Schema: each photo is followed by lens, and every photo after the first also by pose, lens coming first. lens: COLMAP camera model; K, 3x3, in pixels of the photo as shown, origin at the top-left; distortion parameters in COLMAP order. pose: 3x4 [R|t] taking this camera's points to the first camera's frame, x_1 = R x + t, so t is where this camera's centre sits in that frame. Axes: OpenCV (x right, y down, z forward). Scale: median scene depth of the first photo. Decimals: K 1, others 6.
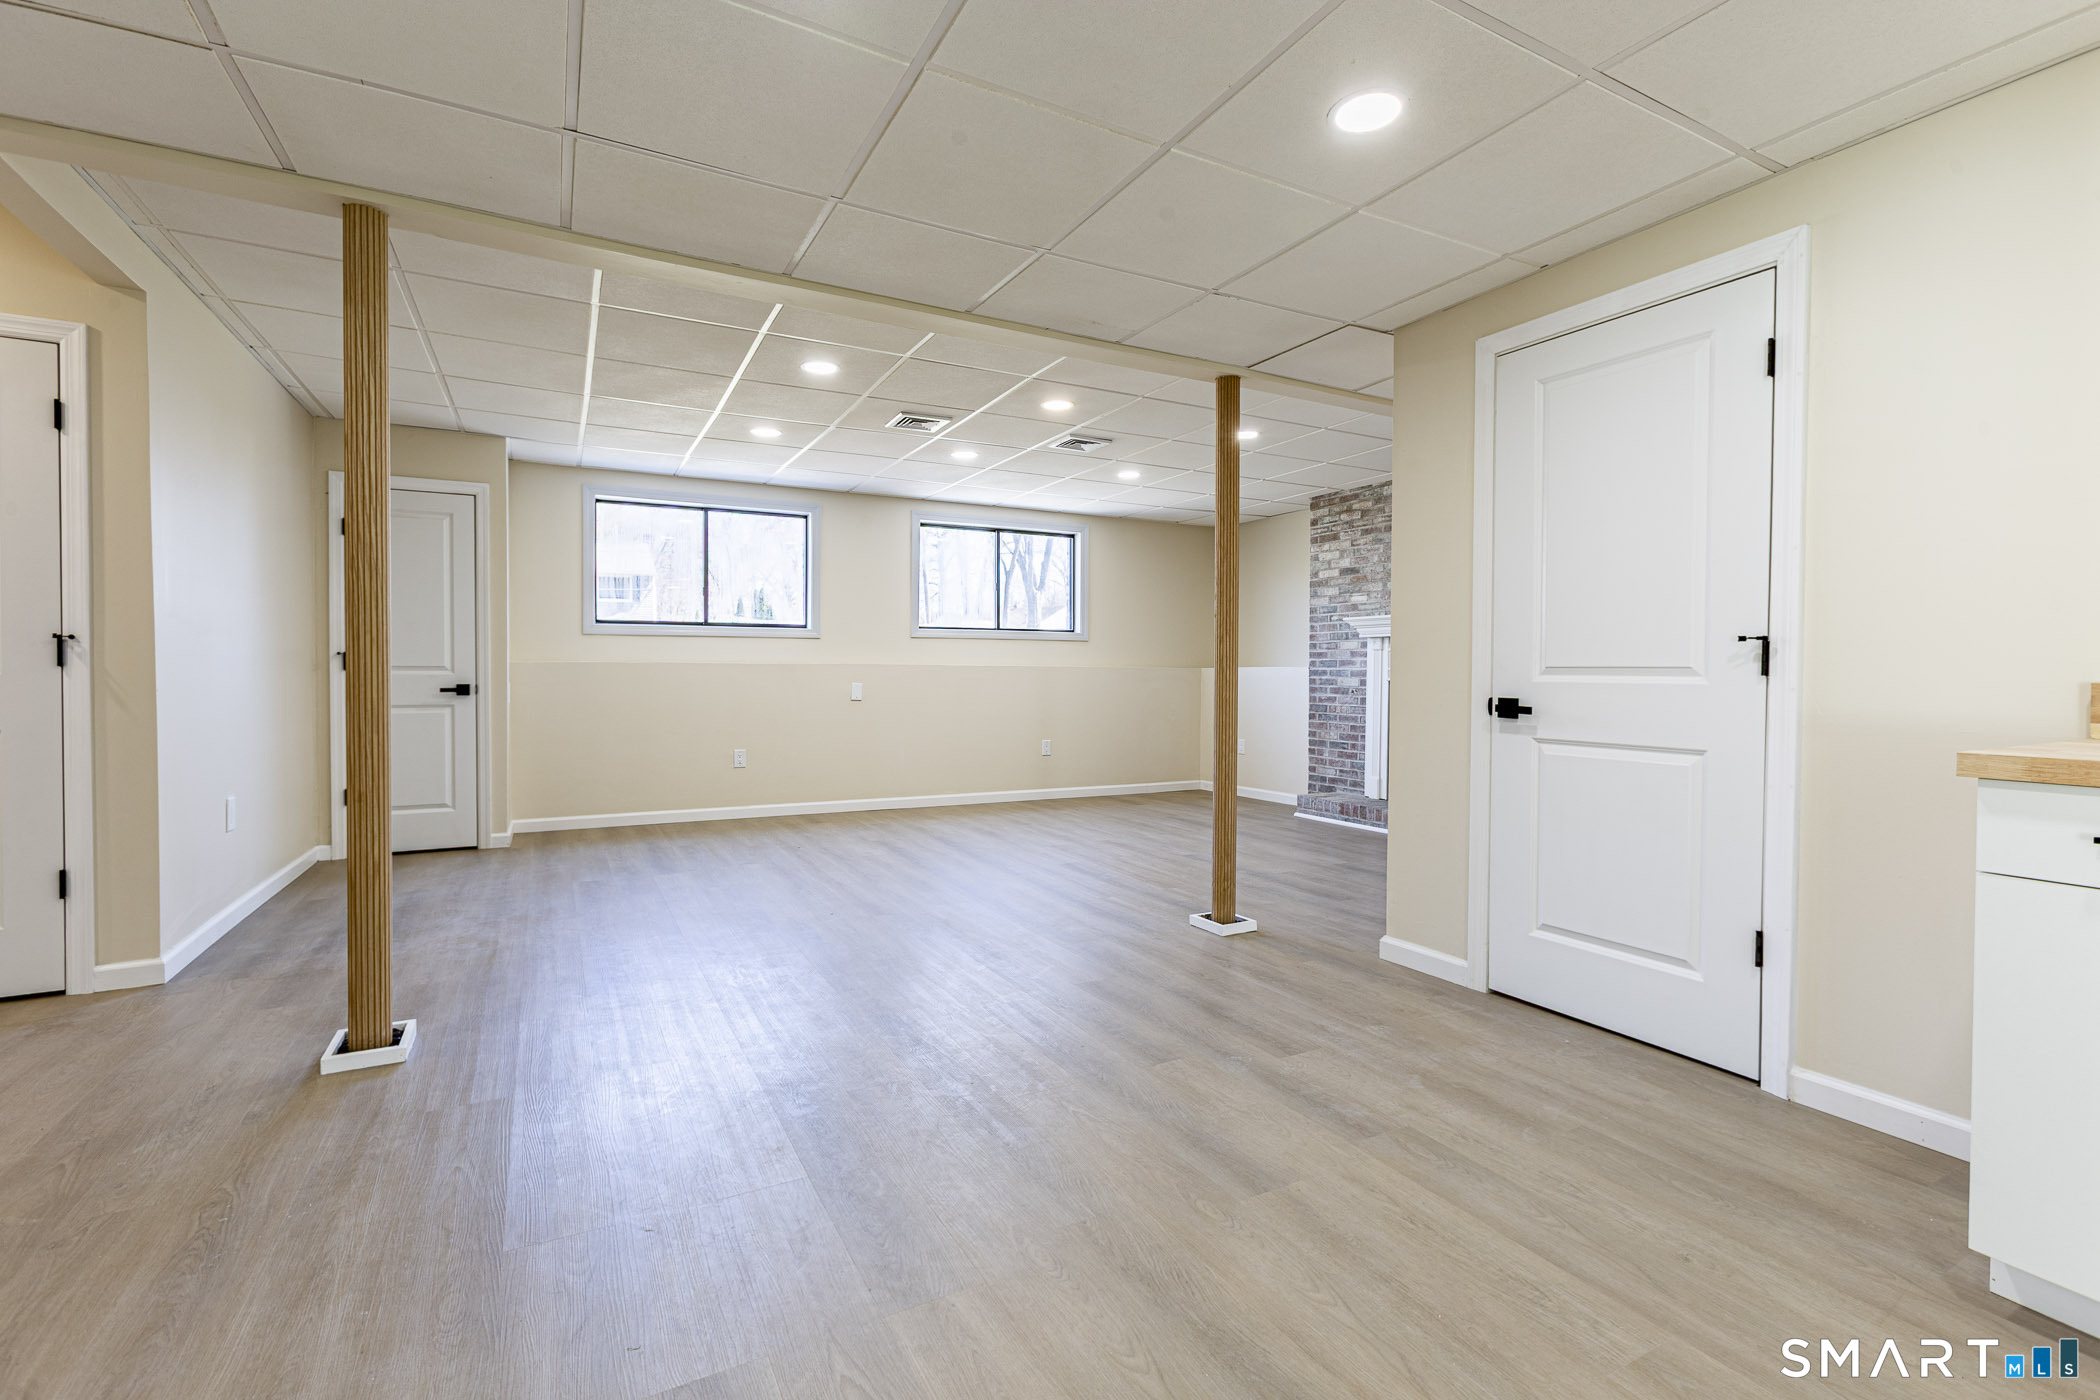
lens RADIAL K [[940.3, 0, 1072.1], [0, 940.3, 688.6], [0, 0, 1]] dist [0.001576, 0.000846]
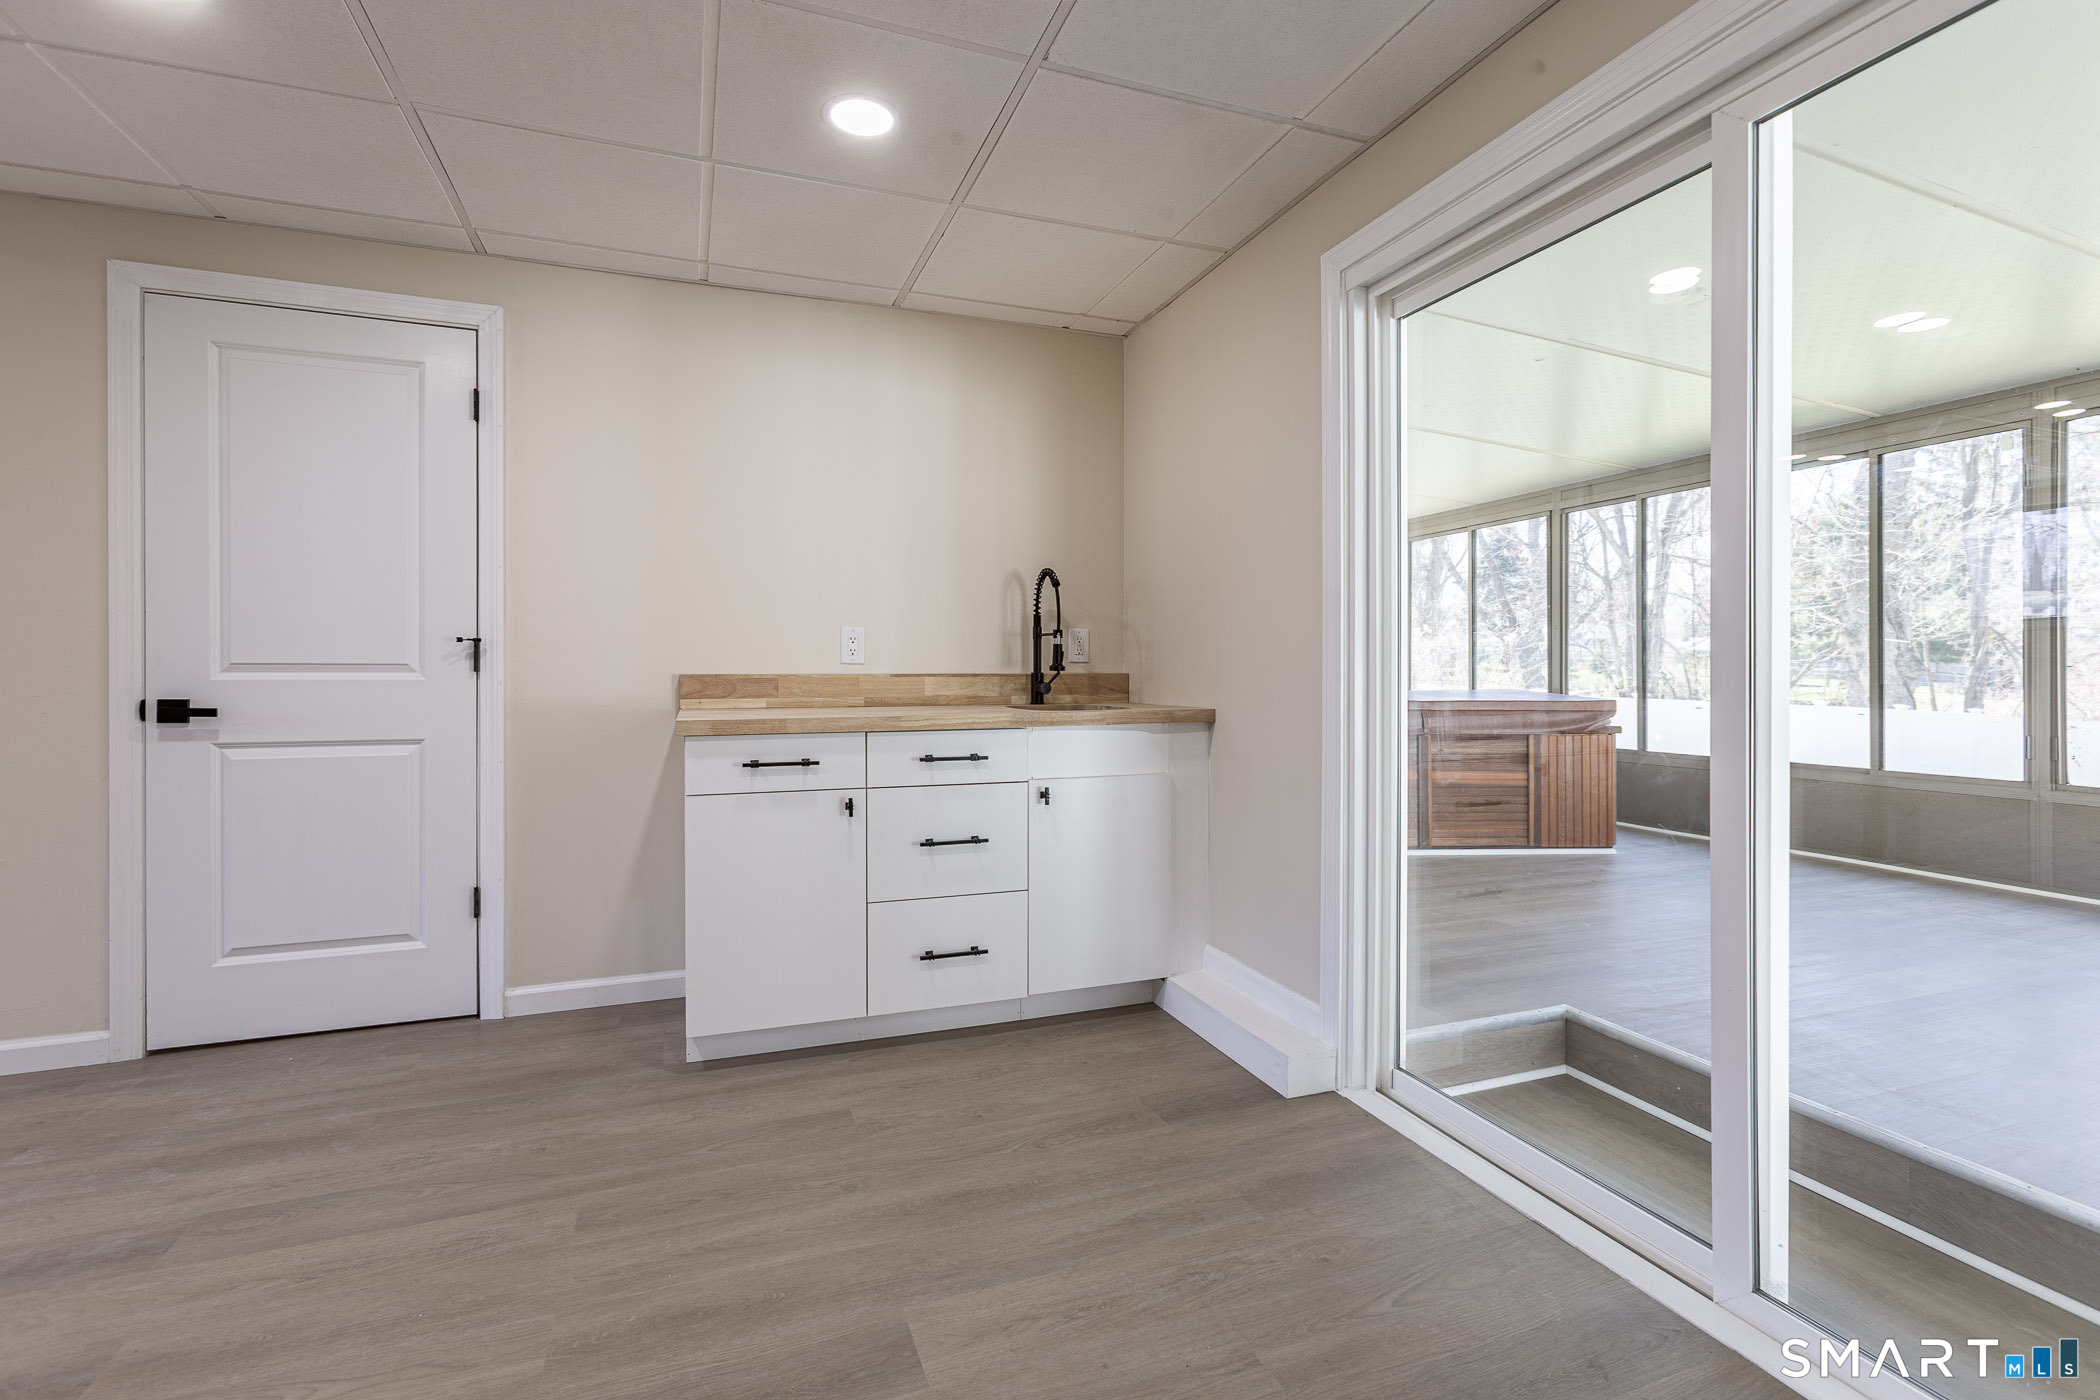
lens RADIAL K [[914.9, 0, 1043.5], [0, 914.9, 674.9], [0, 0, 1]] dist [-0.001332, -0.000327]
pose [[0.144789, -0.011628, 0.989394, -0.309409], [0.018217, 0.999793, 0.009084, -0.006986], [-0.989295, 0.016708, 0.144971, 0.127319]]
